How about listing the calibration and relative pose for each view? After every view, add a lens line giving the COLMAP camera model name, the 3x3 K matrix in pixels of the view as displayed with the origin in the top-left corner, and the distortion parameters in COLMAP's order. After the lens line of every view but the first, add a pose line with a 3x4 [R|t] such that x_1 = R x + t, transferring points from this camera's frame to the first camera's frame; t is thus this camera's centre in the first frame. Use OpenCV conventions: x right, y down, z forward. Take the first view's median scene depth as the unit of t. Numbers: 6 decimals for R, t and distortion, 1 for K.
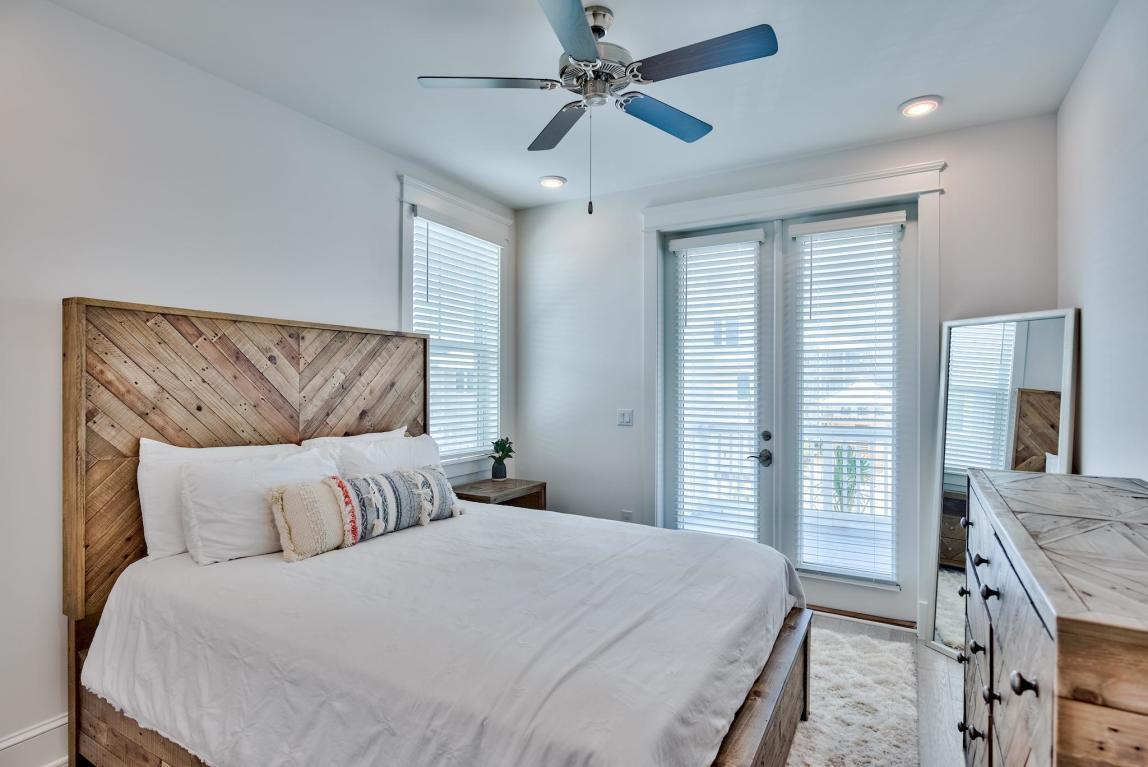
lens RADIAL K [[570.7, 0, 572.6], [0, 570.7, 388.7], [0, 0, 1]] dist [-0.006033, -0.000620]
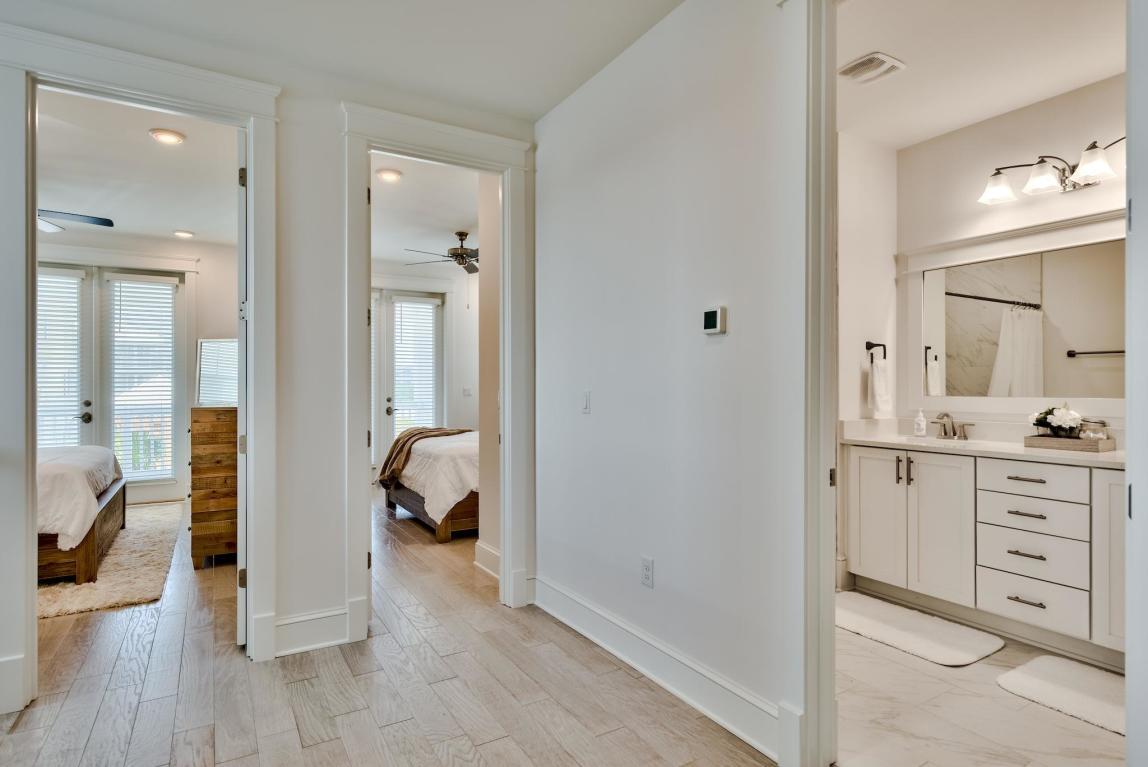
lens RADIAL K [[629.0, 0, 573.3], [0, 629.0, 381.4], [0, 0, 1]] dist [0.002363, 0.000551]
pose [[0.495906, 0.003759, 0.868368, -0.508466], [0.007874, 0.999930, -0.008825, 0.048427], [-0.868340, 0.011214, 0.495842, -1.031160]]
